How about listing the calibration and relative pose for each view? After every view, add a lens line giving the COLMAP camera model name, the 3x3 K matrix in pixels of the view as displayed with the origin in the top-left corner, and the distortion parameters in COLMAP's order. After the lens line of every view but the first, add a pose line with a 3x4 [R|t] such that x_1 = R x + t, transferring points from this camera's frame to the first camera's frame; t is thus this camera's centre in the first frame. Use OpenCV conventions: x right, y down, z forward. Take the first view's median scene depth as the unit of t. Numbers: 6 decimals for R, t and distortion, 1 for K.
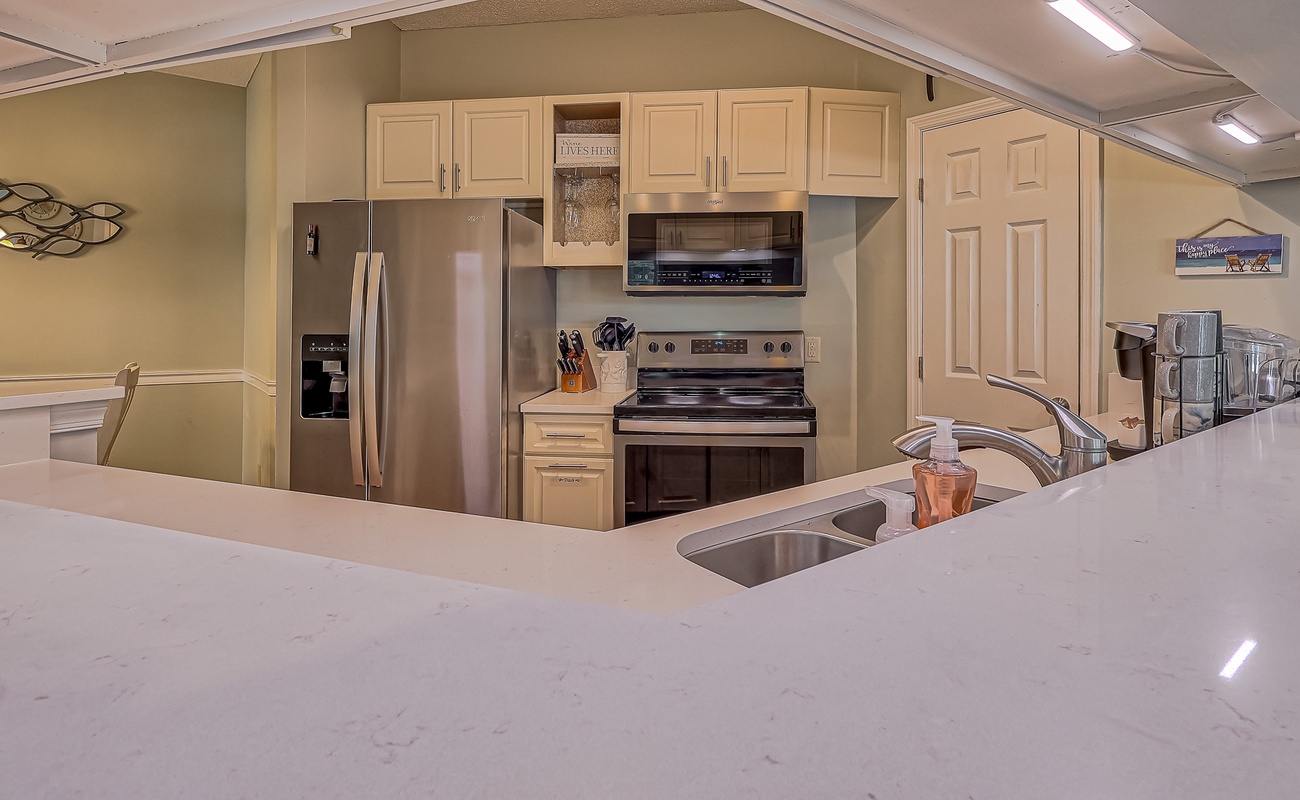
lens RADIAL K [[676.1, 0, 651.8], [0, 676.1, 319.9], [0, 0, 1]] dist [-0.000487, -0.000007]
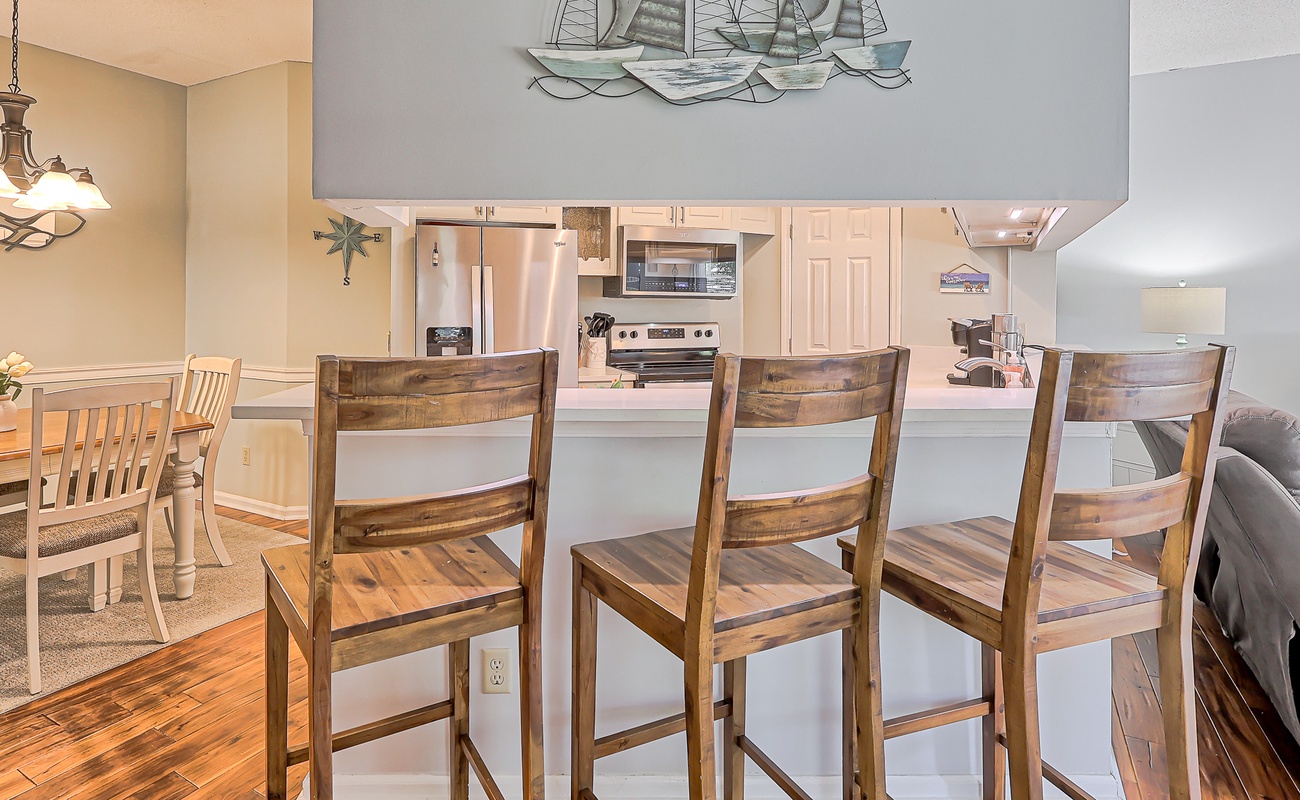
lens RADIAL K [[704.0, 0, 584.3], [0, 704.0, 326.3], [0, 0, 1]] dist [0.002133, 0.000469]
pose [[0.923044, -0.007232, 0.384627, -0.674259], [-0.002698, 0.999677, 0.025272, -0.013581], [-0.384686, -0.024365, 0.922726, -0.323920]]
